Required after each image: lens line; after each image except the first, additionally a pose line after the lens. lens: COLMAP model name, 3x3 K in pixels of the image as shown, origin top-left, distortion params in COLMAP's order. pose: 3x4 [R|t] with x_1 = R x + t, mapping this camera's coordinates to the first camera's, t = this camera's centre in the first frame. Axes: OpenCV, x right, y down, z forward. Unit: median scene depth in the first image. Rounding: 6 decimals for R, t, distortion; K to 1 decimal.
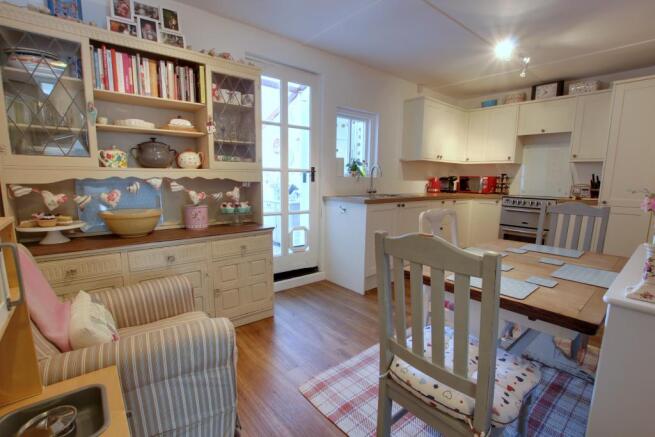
lens RADIAL K [[307.8, 0, 328.6], [0, 307.8, 222.1], [0, 0, 1]] dist [-0.014178, 0.003477]
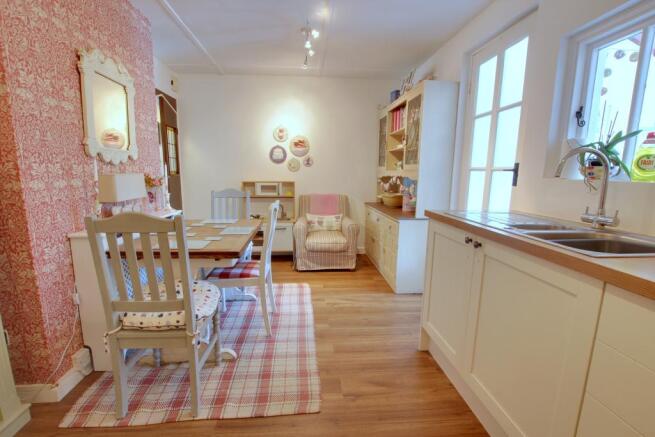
lens RADIAL K [[307.8, 0, 328.0], [0, 307.8, 221.1], [0, 0, 1]] dist [-0.014178, 0.003477]
pose [[-0.577963, 0.102936, -0.809545, 0.730711], [-0.154453, 0.960285, 0.232373, -0.158608], [0.801313, 0.259340, -0.539110, 1.114675]]
